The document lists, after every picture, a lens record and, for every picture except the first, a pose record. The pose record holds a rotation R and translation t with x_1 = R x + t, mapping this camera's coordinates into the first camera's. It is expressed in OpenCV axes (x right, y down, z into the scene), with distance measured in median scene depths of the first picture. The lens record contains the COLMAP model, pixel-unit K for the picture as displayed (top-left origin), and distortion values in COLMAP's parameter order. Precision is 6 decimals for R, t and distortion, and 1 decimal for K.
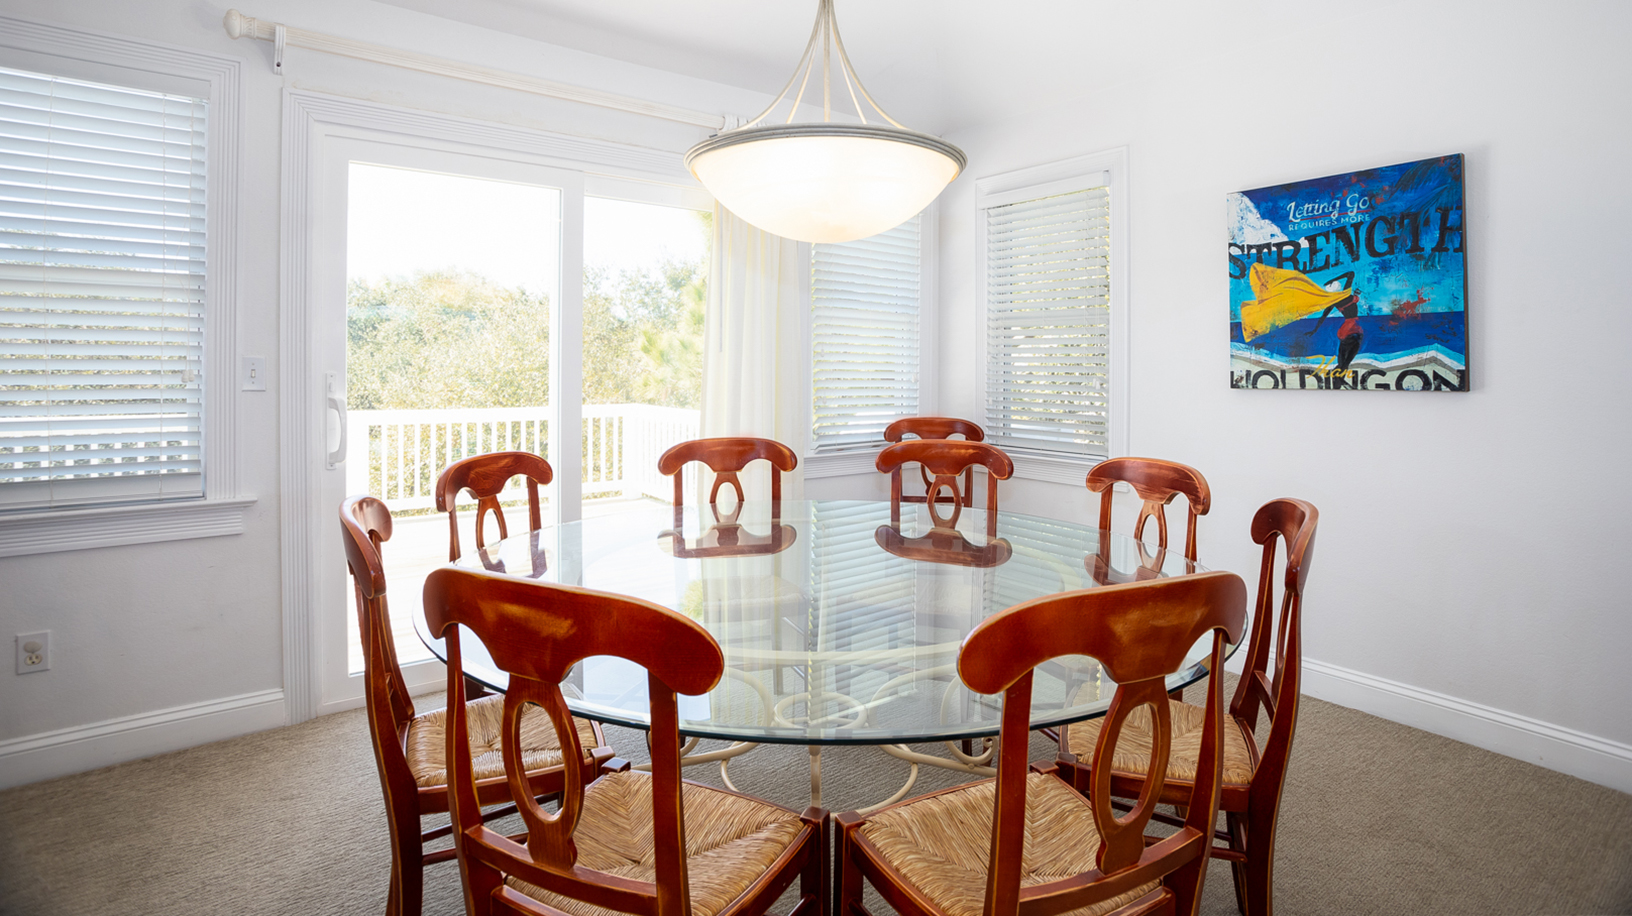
lens RADIAL K [[787.3, 0, 859.0], [0, 787.3, 423.2], [0, 0, 1]] dist [-0.031653, 0.001053]
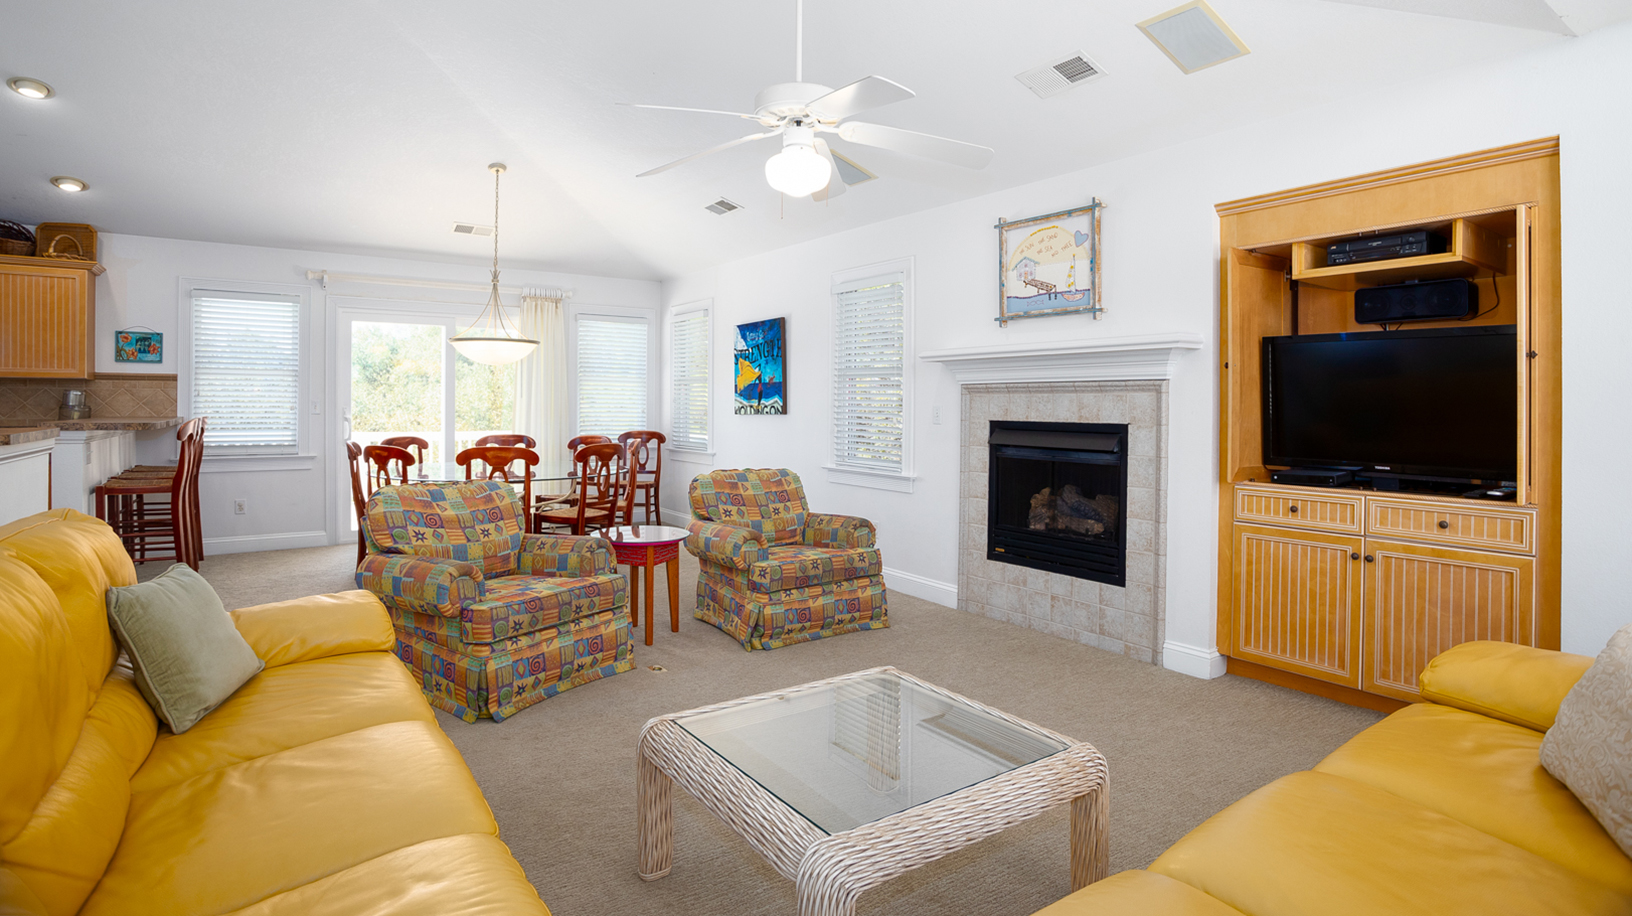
lens RADIAL K [[787.3, 0, 817.8], [0, 787.3, 474.8], [0, 0, 1]] dist [-0.031653, 0.001053]
pose [[0.998317, 0.007688, -0.057472, 0.933850], [-0.006837, 0.999864, 0.014987, 0.101564], [0.057580, -0.014569, 0.998235, -1.344500]]
